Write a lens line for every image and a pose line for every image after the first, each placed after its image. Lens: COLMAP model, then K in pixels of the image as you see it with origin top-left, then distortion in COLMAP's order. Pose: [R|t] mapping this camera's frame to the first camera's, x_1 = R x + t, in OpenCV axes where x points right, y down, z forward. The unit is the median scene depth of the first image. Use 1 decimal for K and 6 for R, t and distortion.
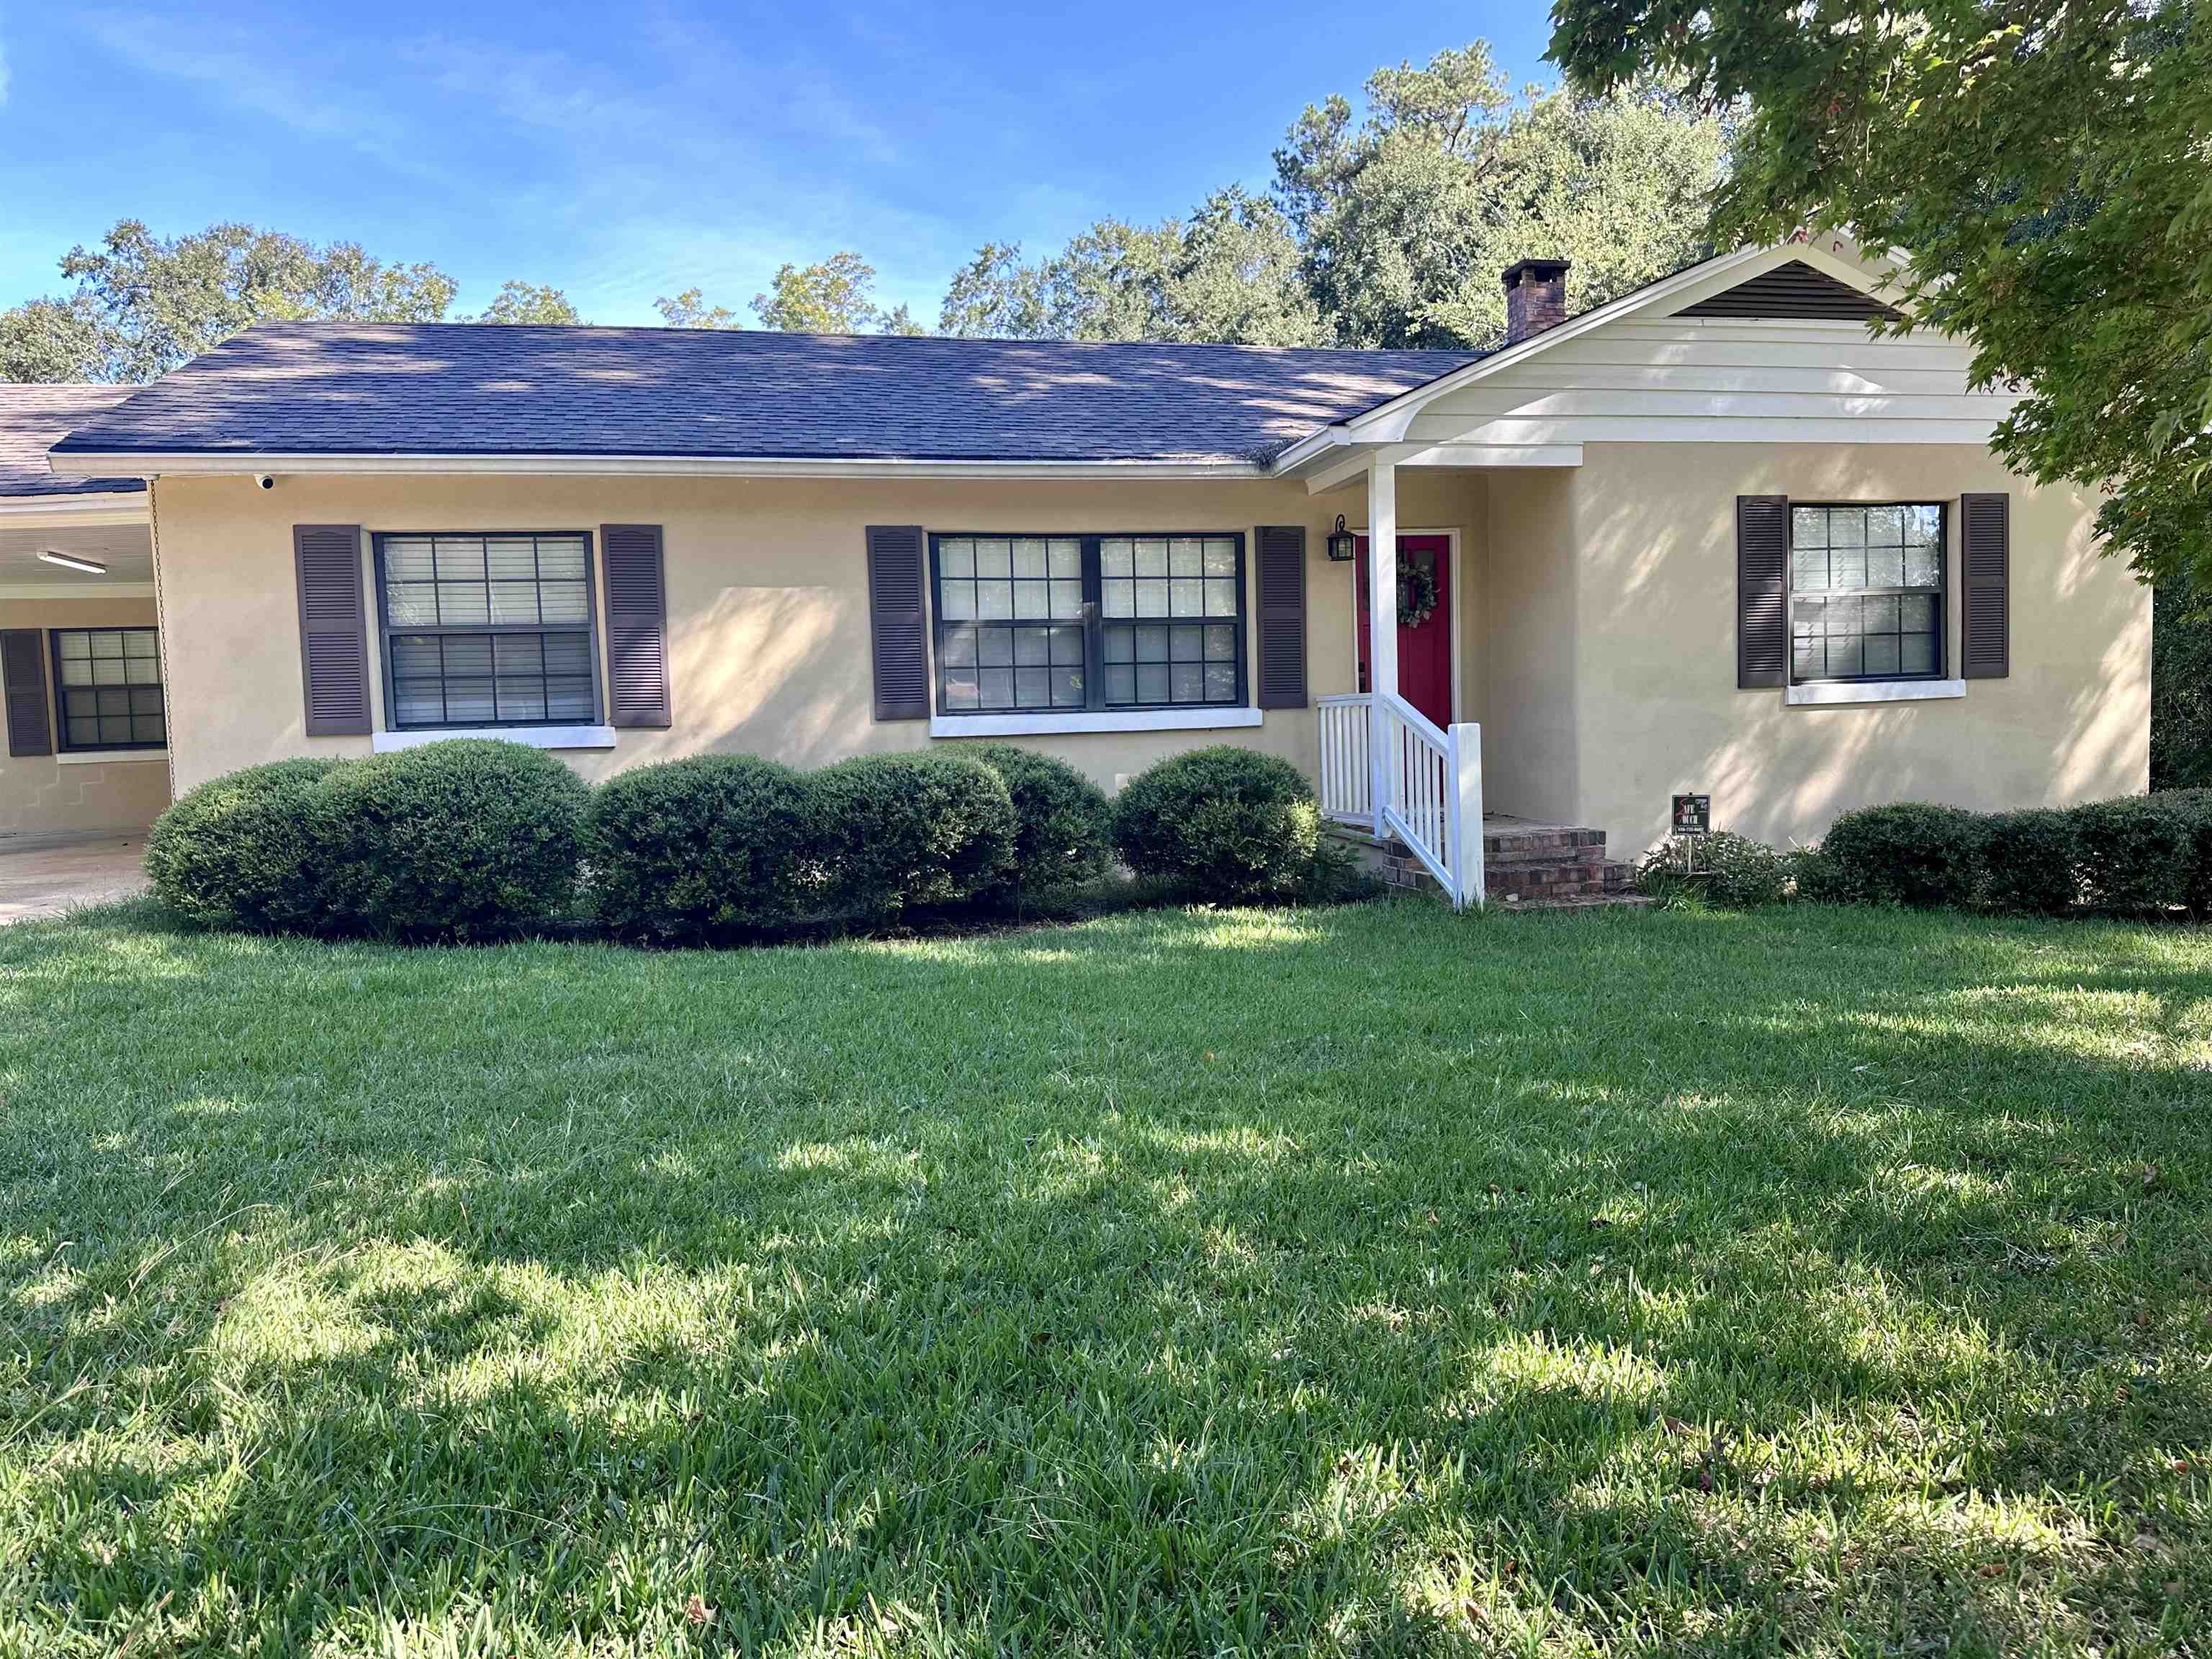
lens RADIAL K [[1569.9, 0, 1106.9], [0, 1569.9, 814.7], [0, 0, 1]] dist [0.035456, -0.047092]
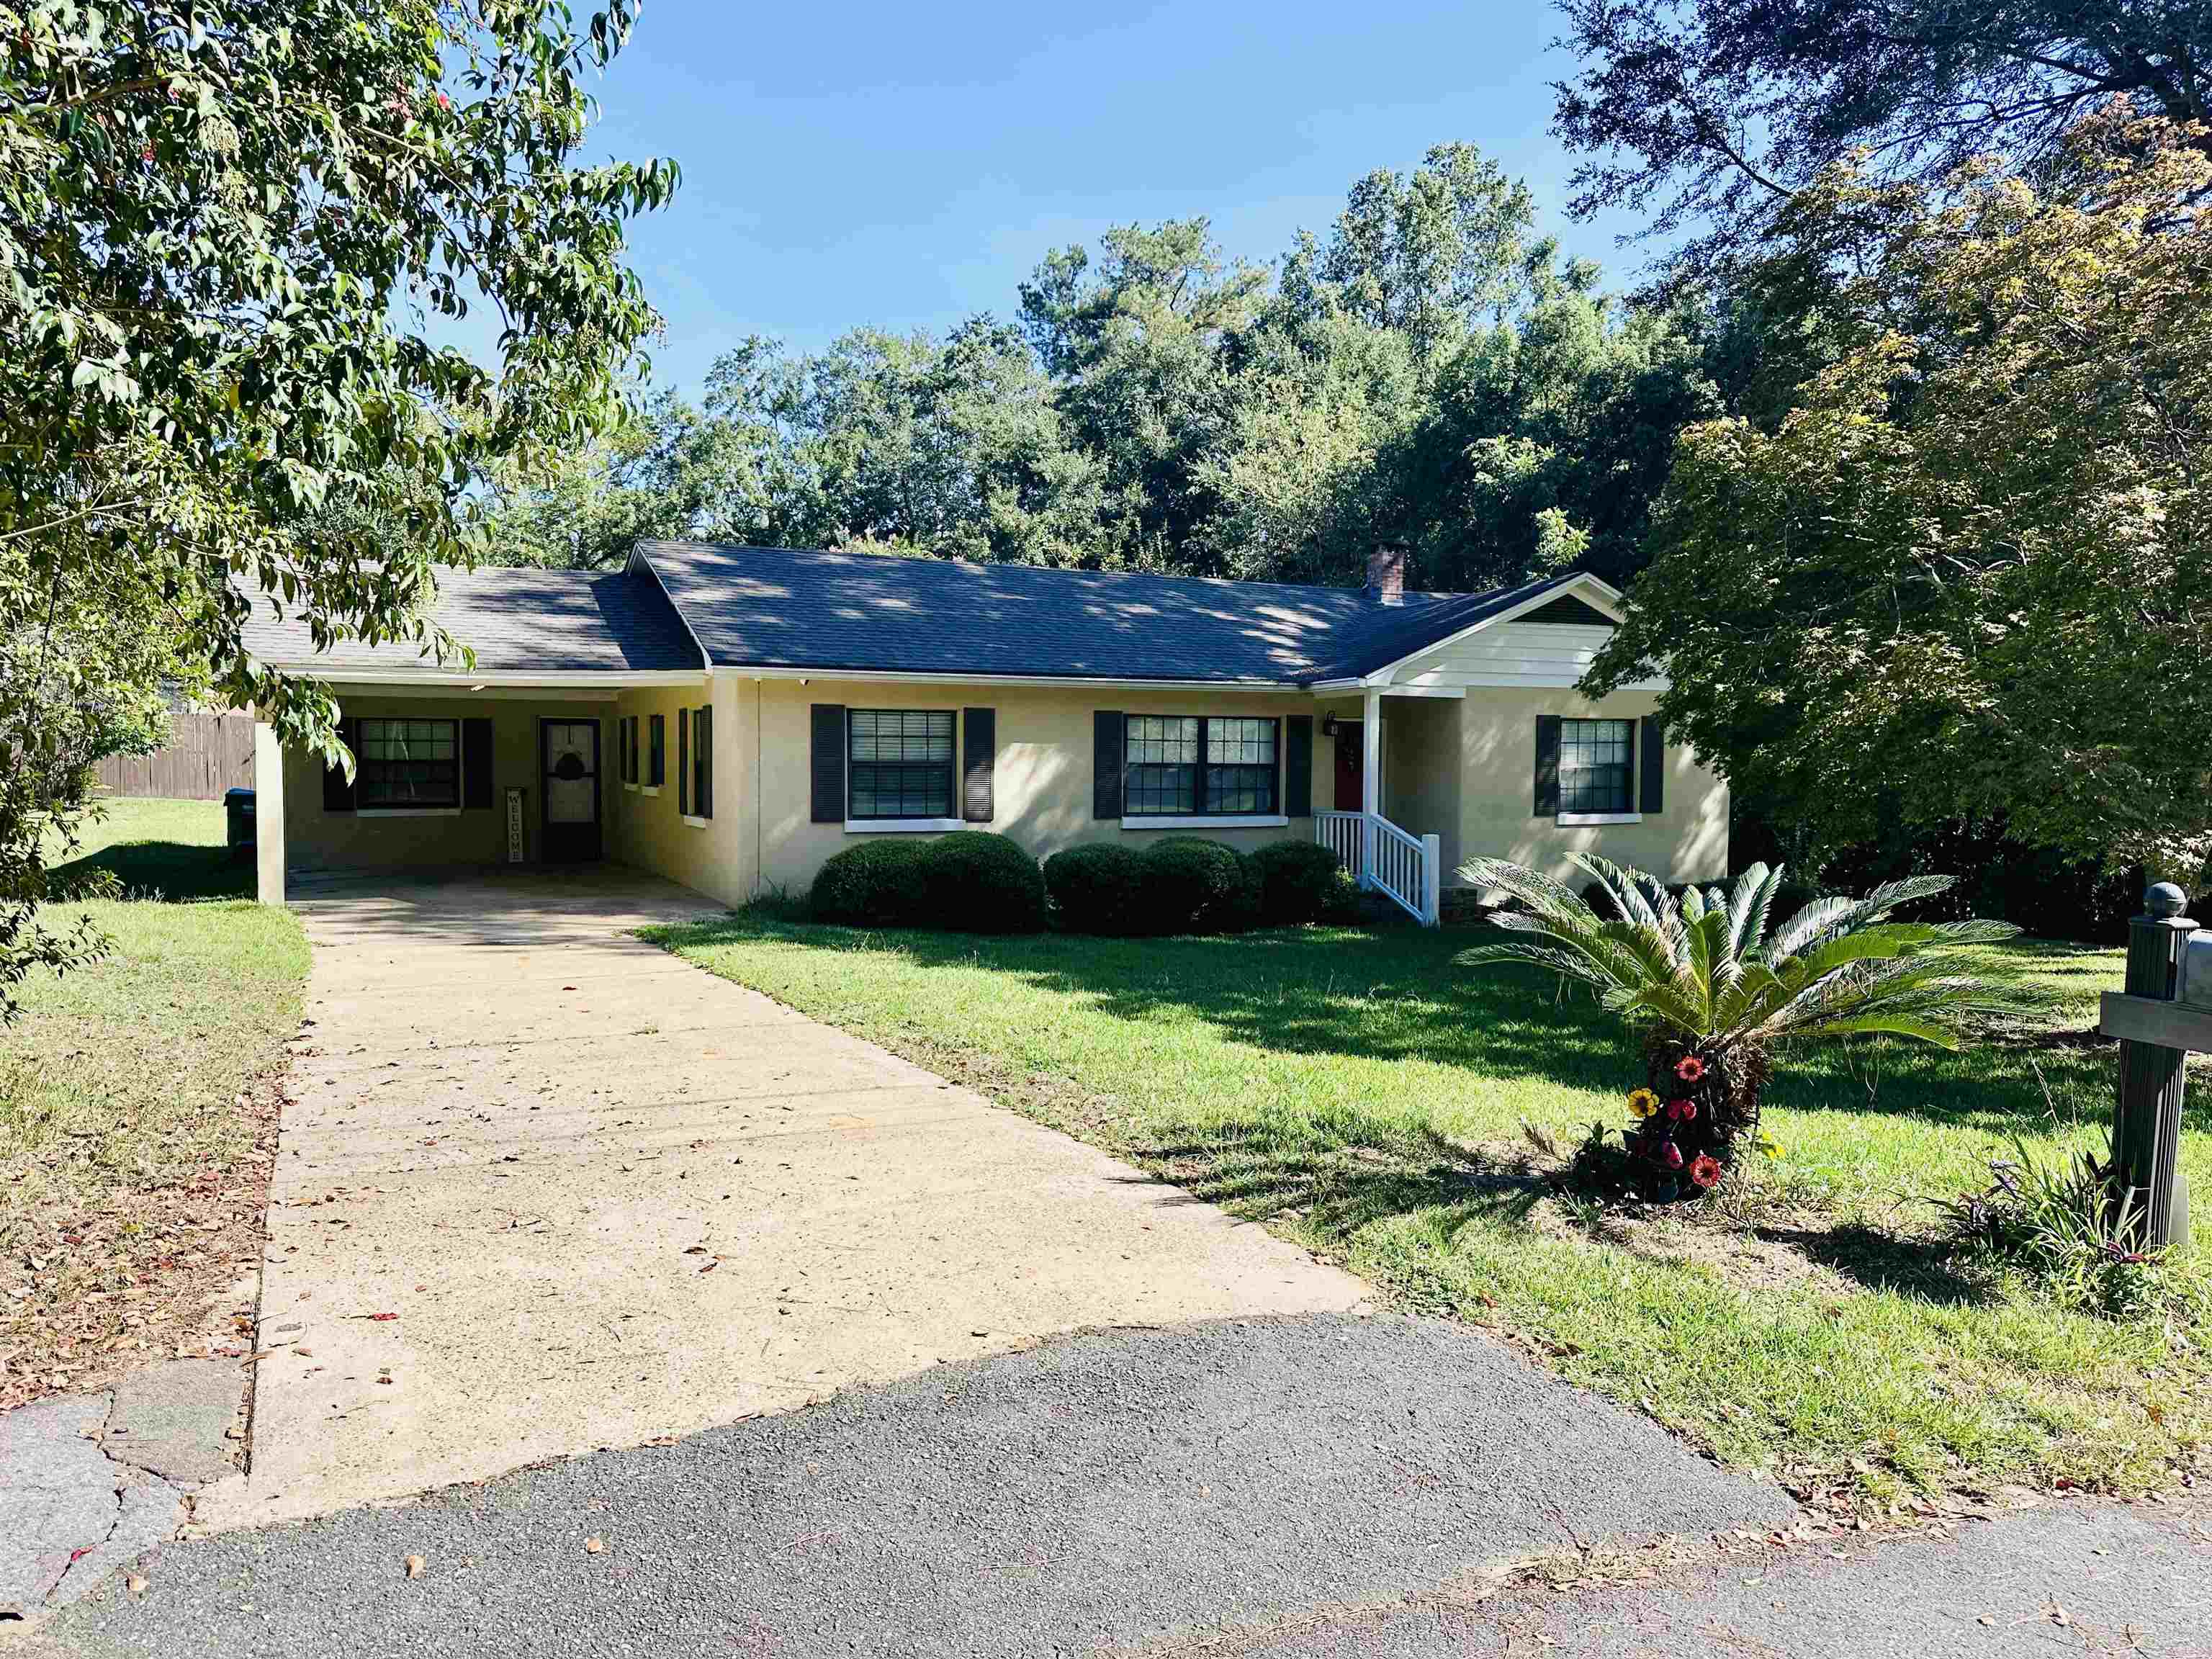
lens RADIAL K [[1569.9, 0, 1102.2], [0, 1569.9, 845.8], [0, 0, 1]] dist [0.035456, -0.047092]
pose [[0.972102, 0.026229, 0.233085, -0.536255], [-0.023804, 0.999629, -0.013208, -0.006244], [-0.233345, 0.007292, 0.972367, -0.705196]]
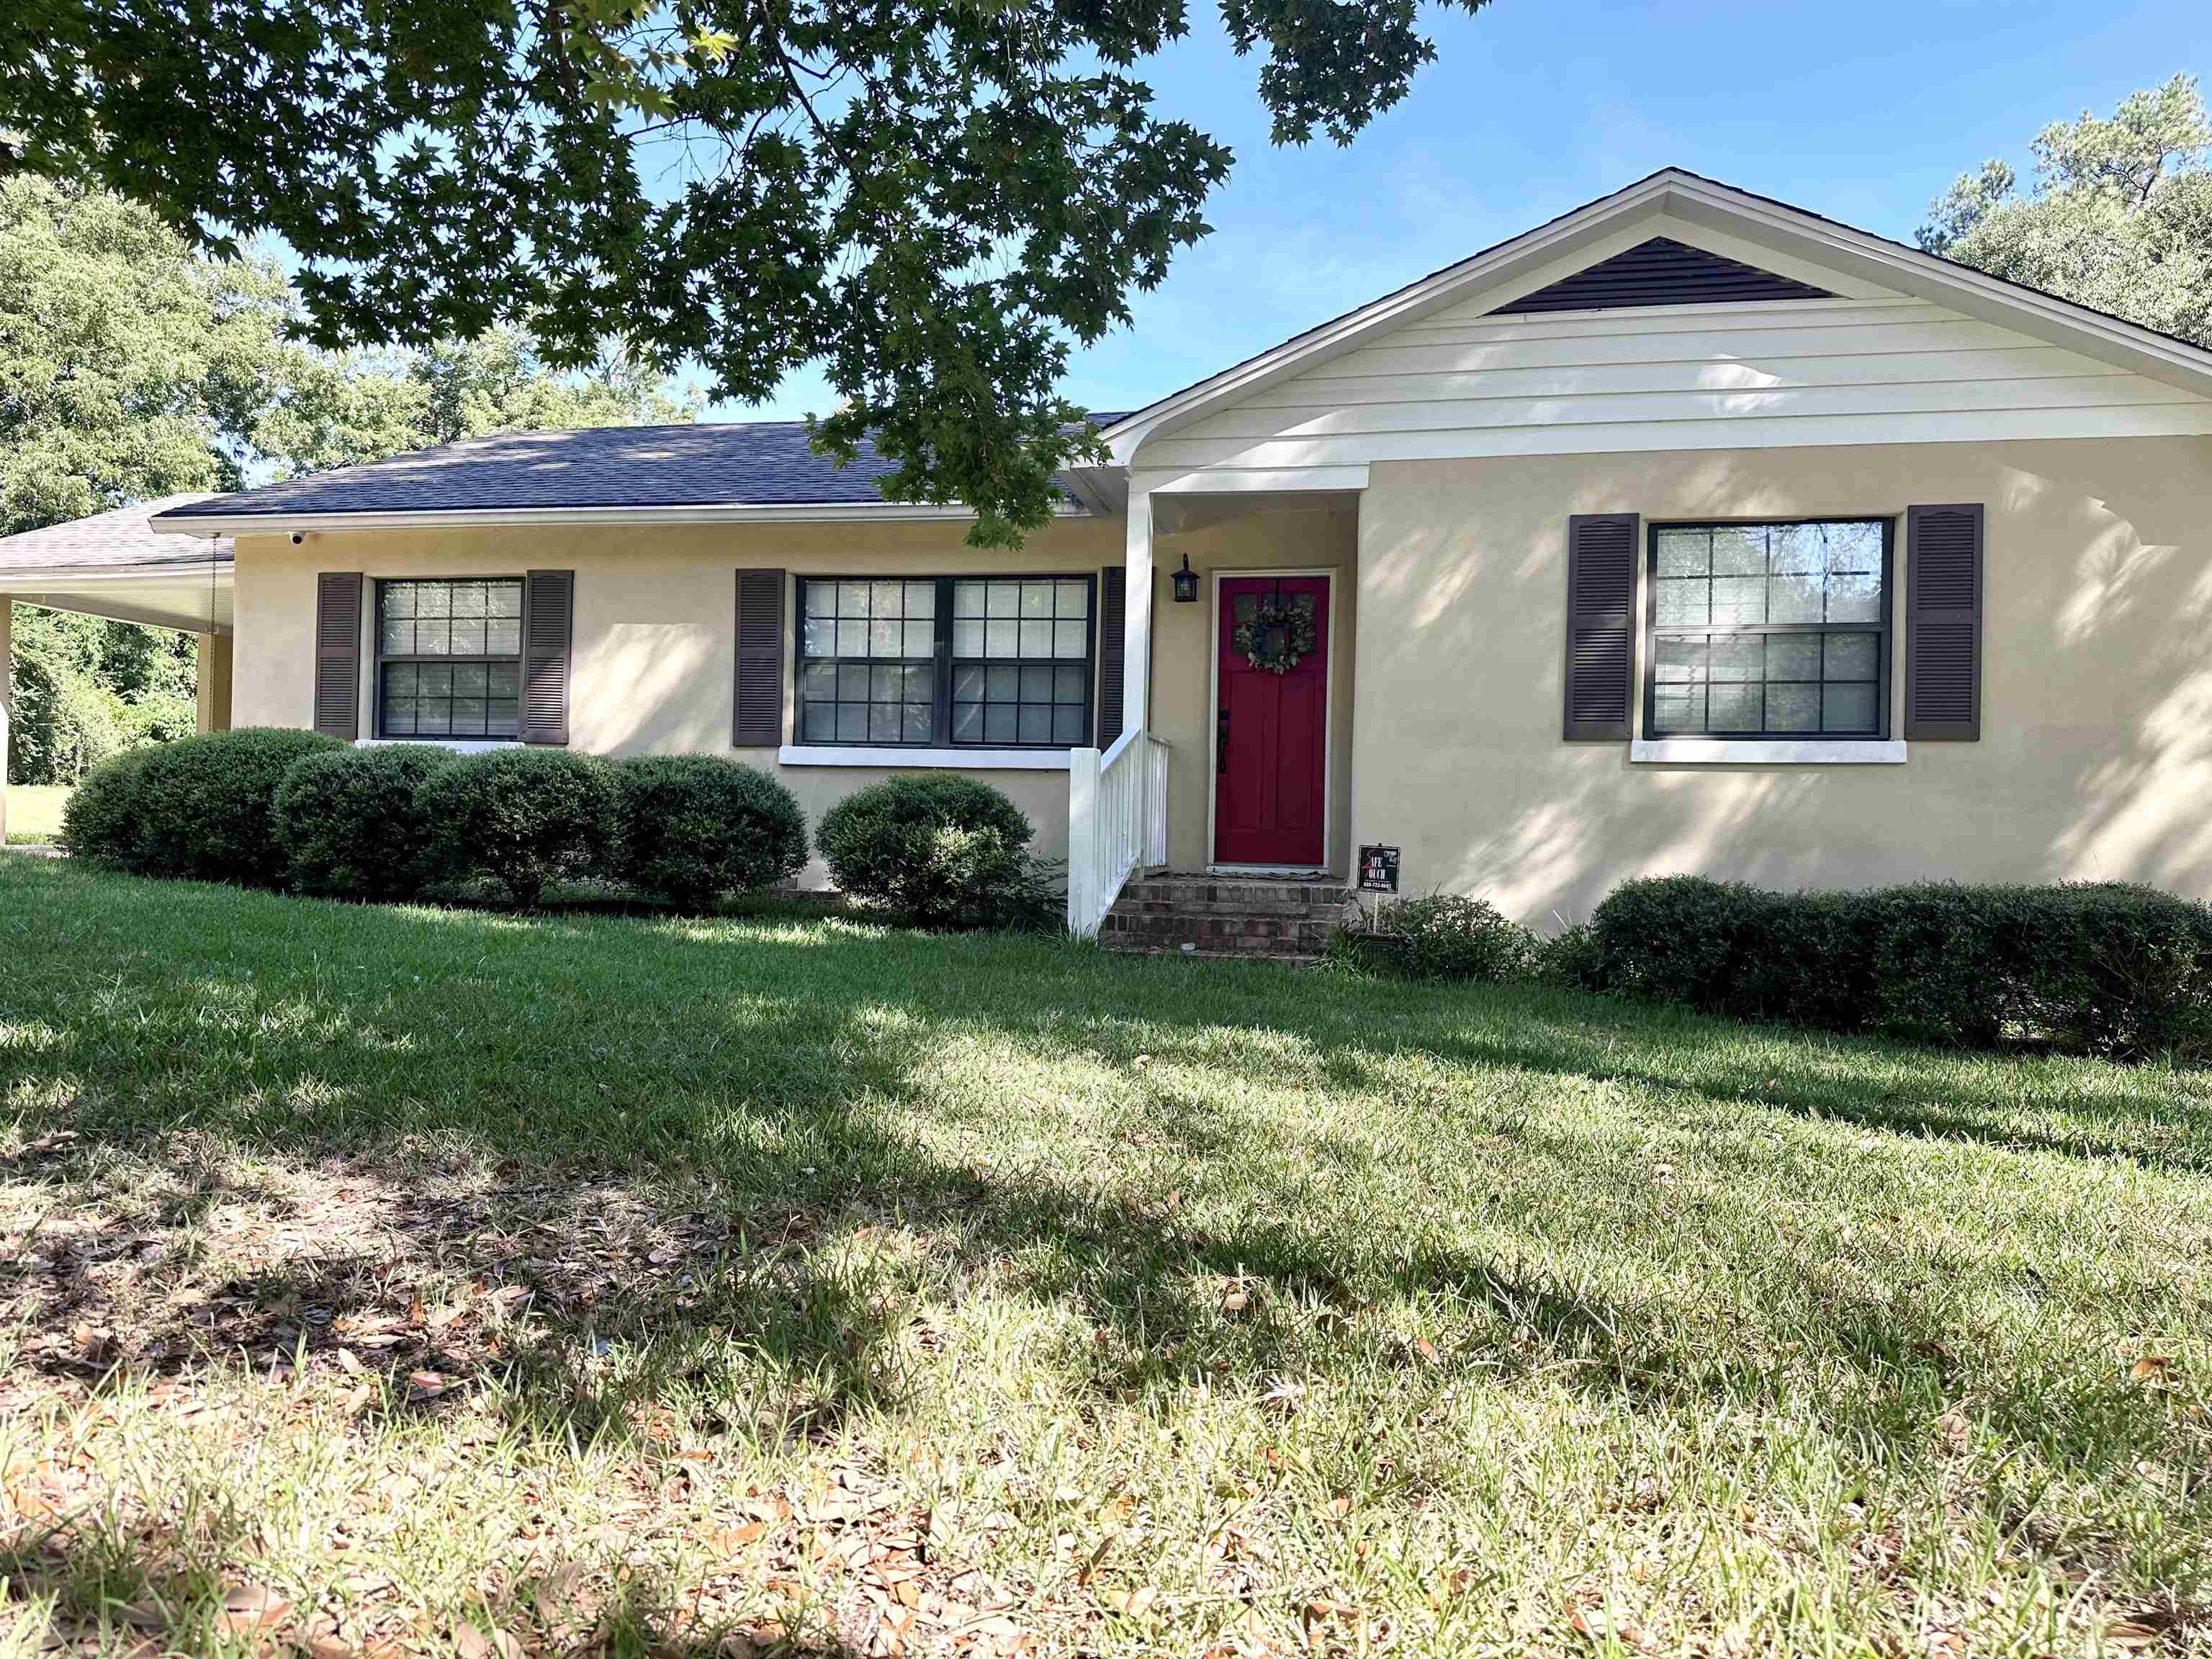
lens RADIAL K [[1569.9, 0, 1115.8], [0, 1569.9, 830.9], [0, 0, 1]] dist [0.035456, -0.047092]
pose [[0.894832, 0.051002, -0.443481, 0.559003], [-0.084452, 0.994853, -0.055991, 0.035967], [0.438343, 0.087555, 0.894533, 0.141849]]
